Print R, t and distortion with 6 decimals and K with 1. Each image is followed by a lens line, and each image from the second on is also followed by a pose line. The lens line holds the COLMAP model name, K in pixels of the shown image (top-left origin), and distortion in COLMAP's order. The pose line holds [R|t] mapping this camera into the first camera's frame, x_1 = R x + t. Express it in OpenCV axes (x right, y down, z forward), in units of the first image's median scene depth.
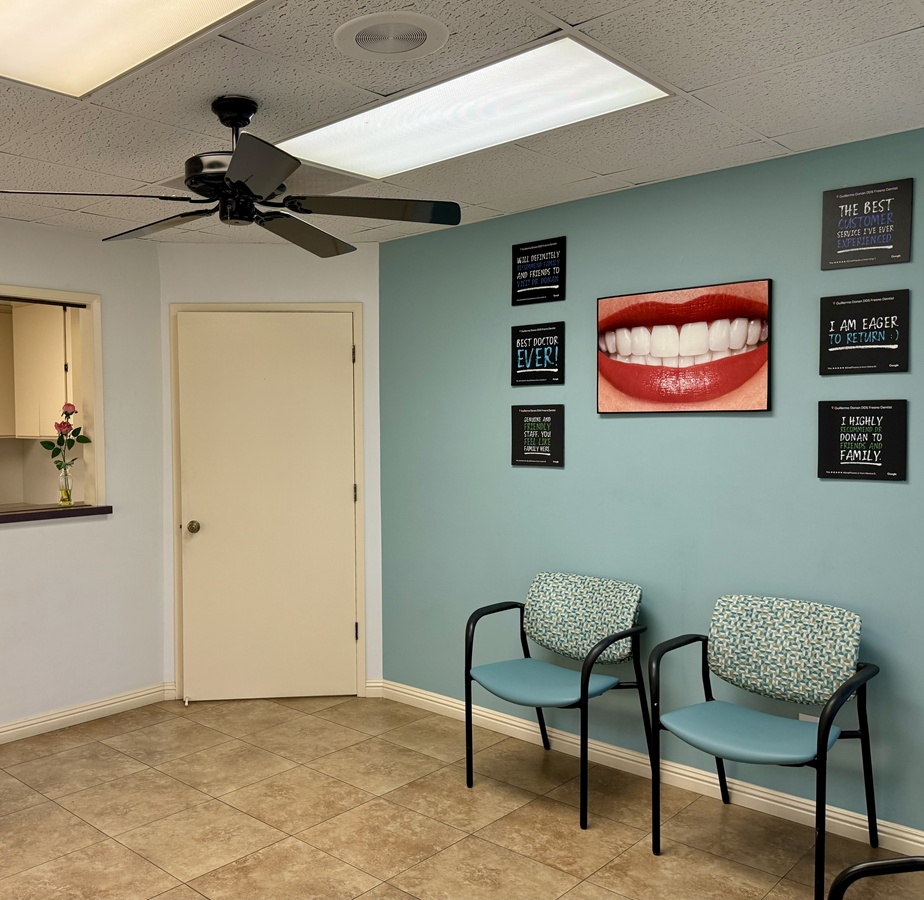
lens RADIAL K [[866.5, 0, 462.0], [0, 866.5, 450.0], [0, 0, 1]] dist [0.013575, -0.018923]
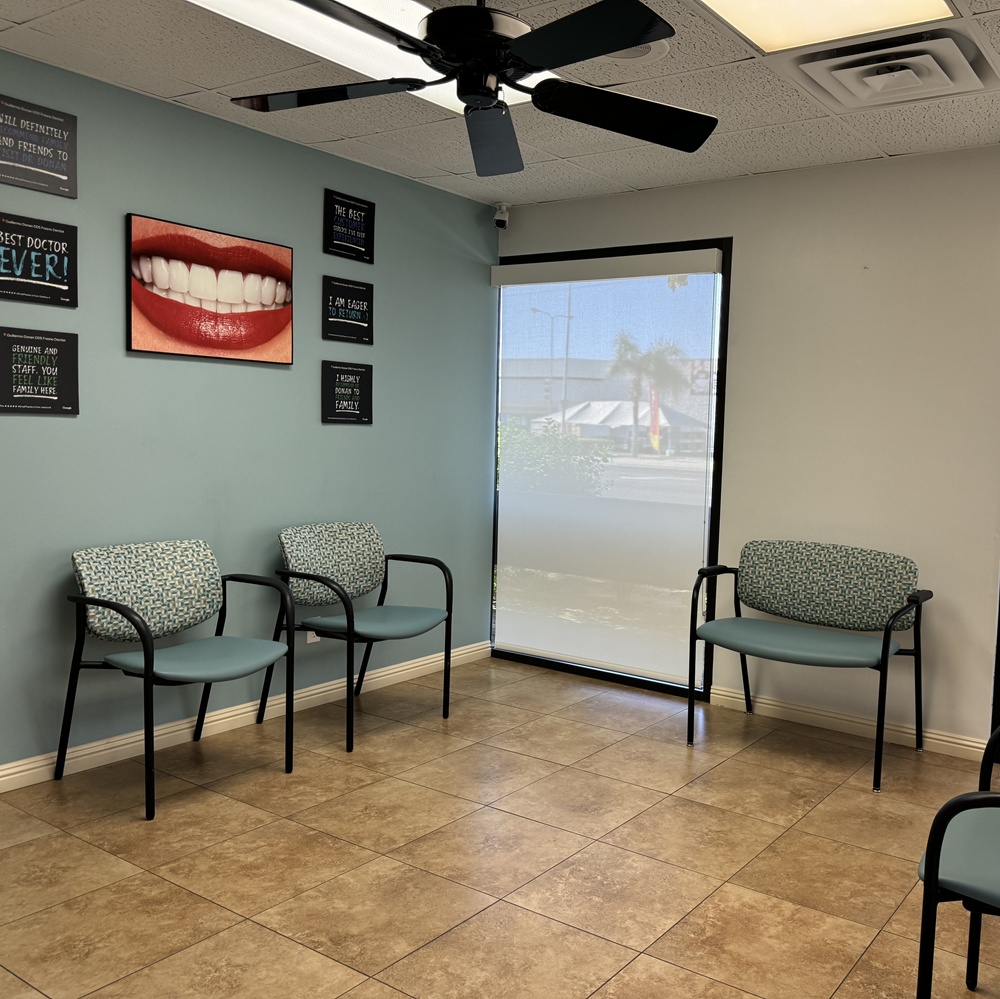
lens RADIAL K [[926.5, 0, 500.0], [0, 926.5, 499.5], [0, 0, 1]] dist [0.008734, 0.021197]
pose [[-0.041795, -0.067591, 0.996837, -0.834331], [0.011152, 0.997615, 0.068111, 0.048708], [-0.999064, 0.013963, -0.040942, 0.731620]]
